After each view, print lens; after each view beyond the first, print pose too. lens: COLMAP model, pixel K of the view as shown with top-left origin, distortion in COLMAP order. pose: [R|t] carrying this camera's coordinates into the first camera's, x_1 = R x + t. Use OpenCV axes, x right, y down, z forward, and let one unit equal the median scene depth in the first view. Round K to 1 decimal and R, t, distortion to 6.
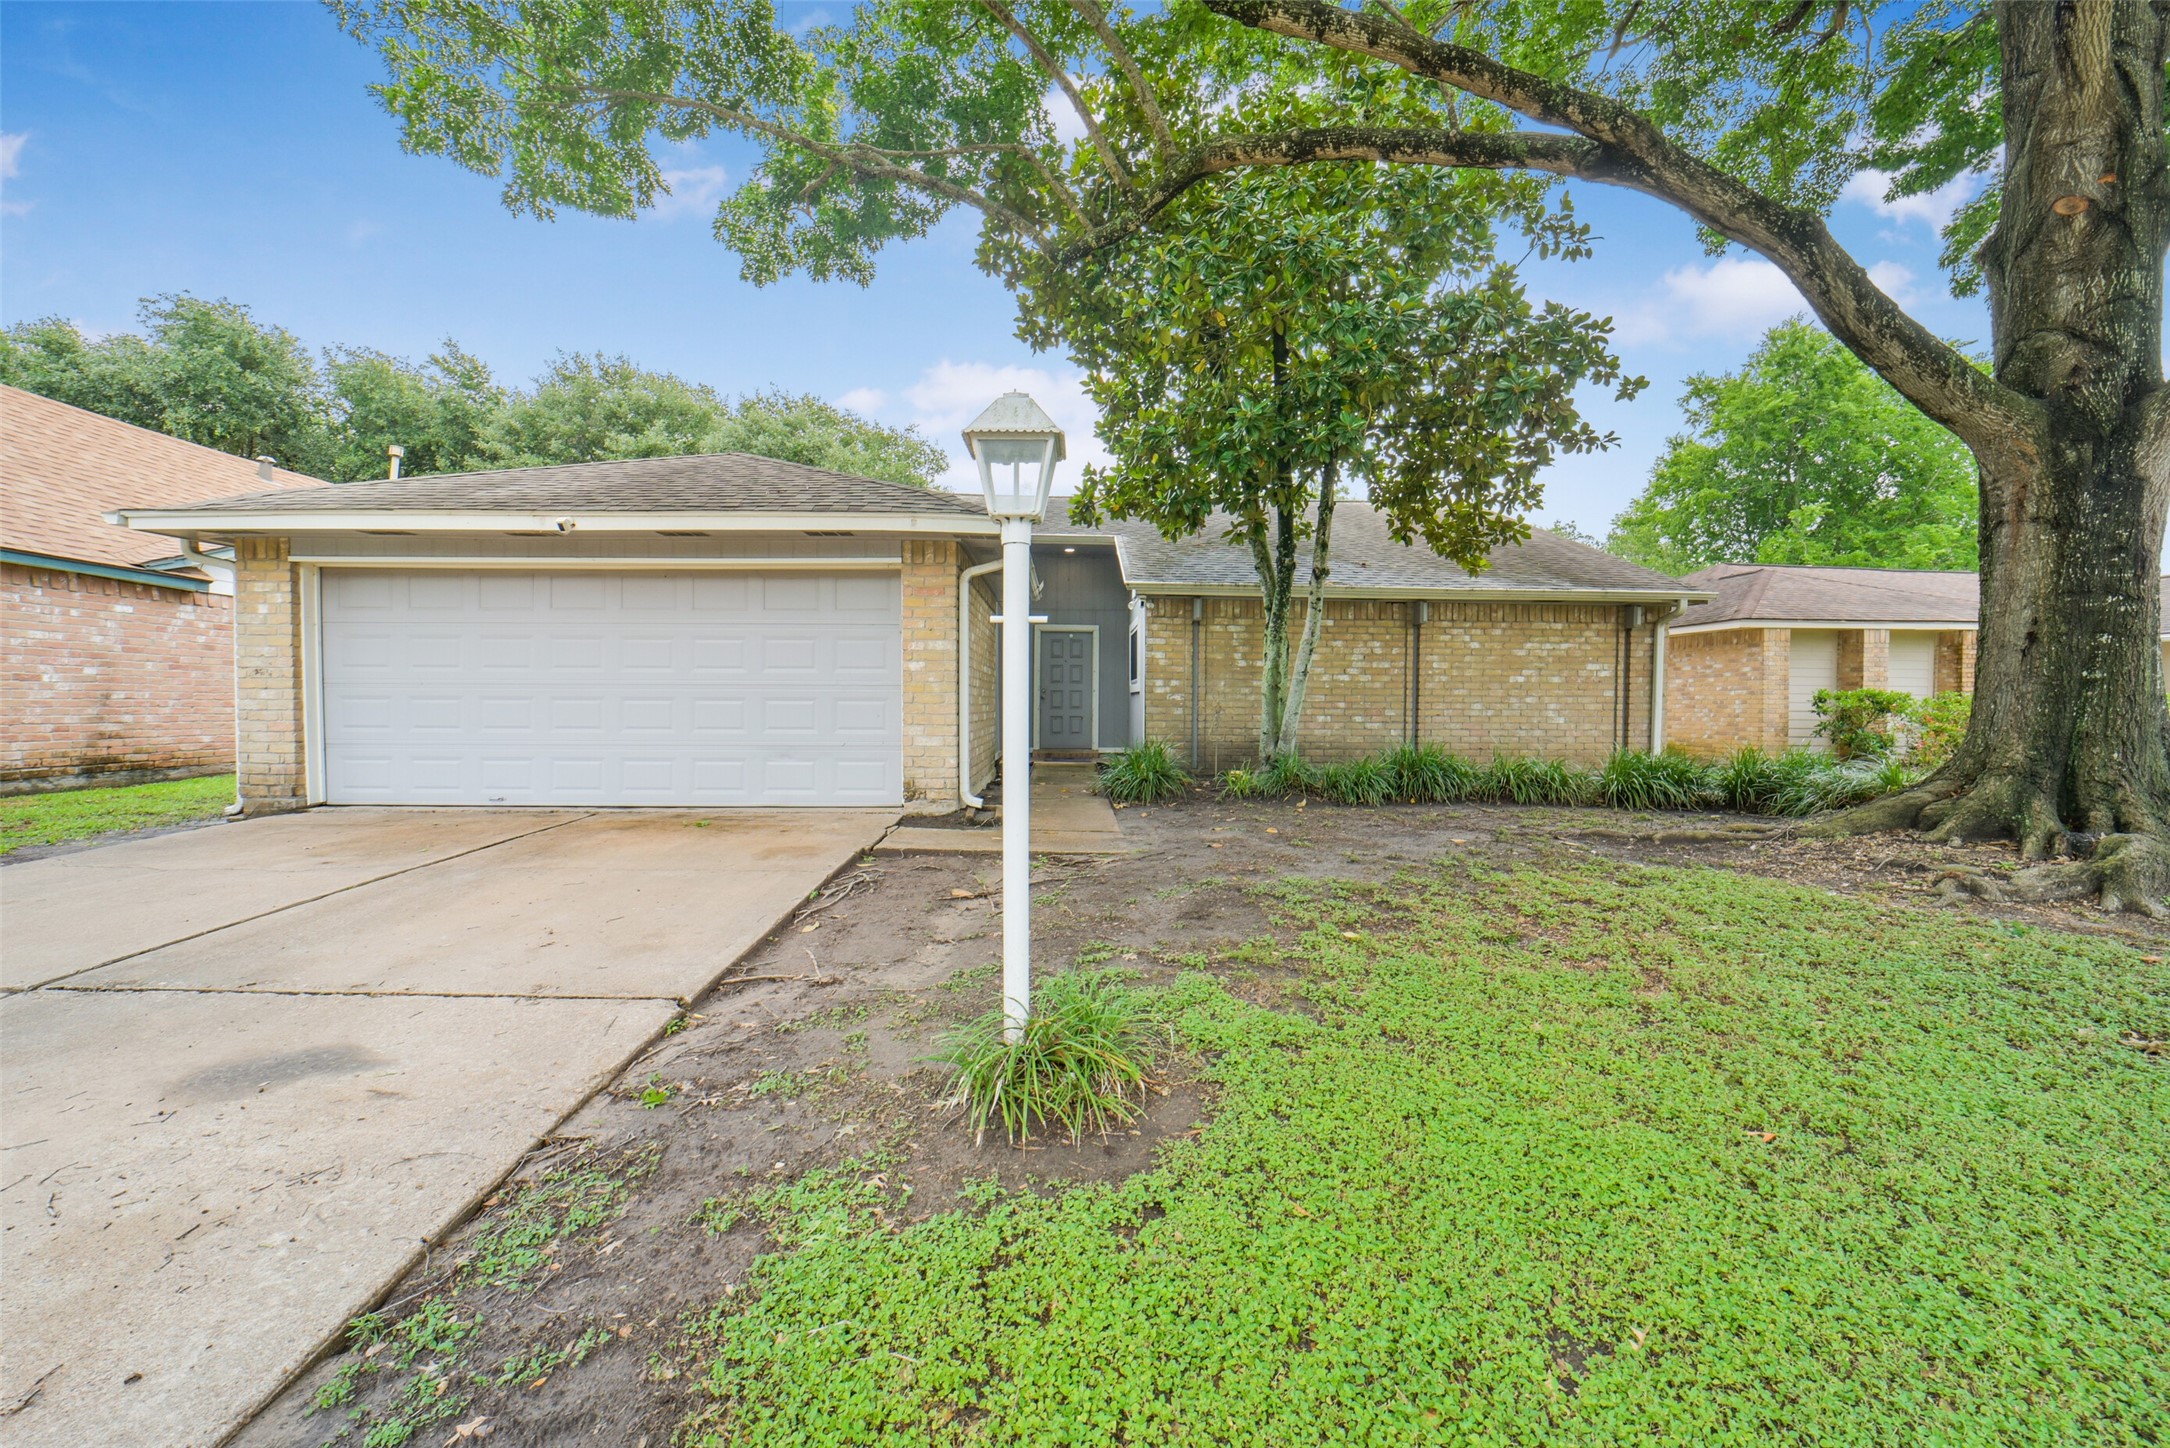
lens RADIAL K [[839.1, 0, 1088.2], [0, 839.1, 716.0], [0, 0, 1]] dist [-0.029321, 0.007965]
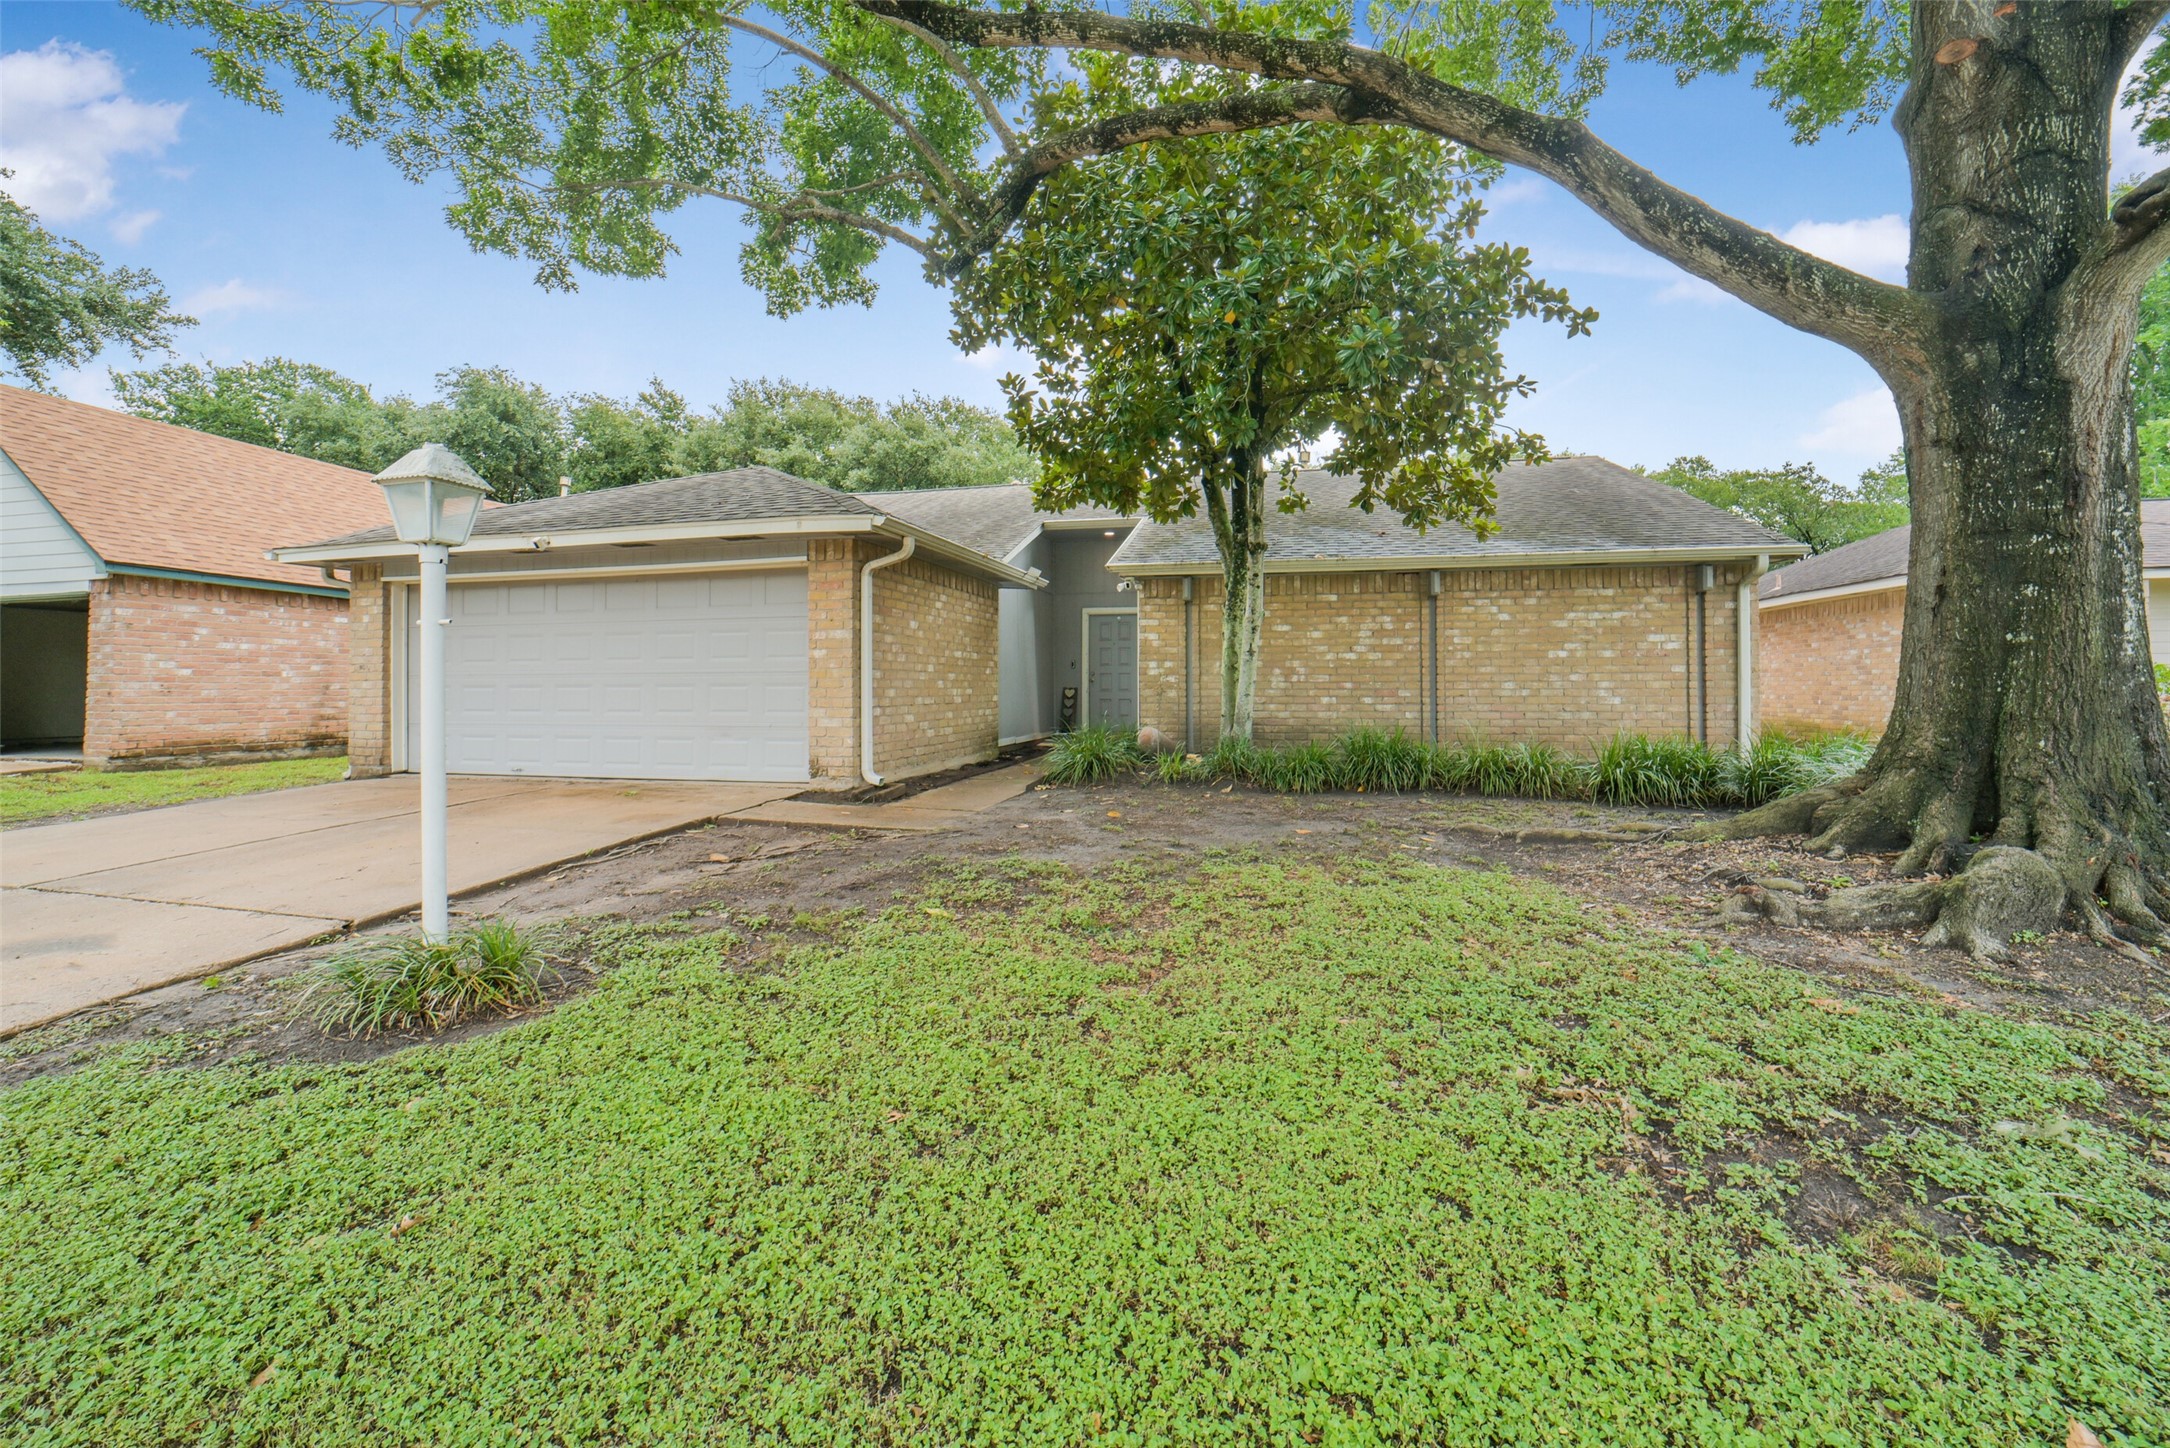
lens RADIAL K [[859.3, 0, 1083.1], [0, 859.3, 666.2], [0, 0, 1]] dist [-0.024843, 0.006130]
pose [[0.966114, -0.014874, -0.257686, 0.346113], [0.004958, 0.999223, -0.039089, 0.001440], [0.258067, 0.036486, 0.965438, 0.007287]]
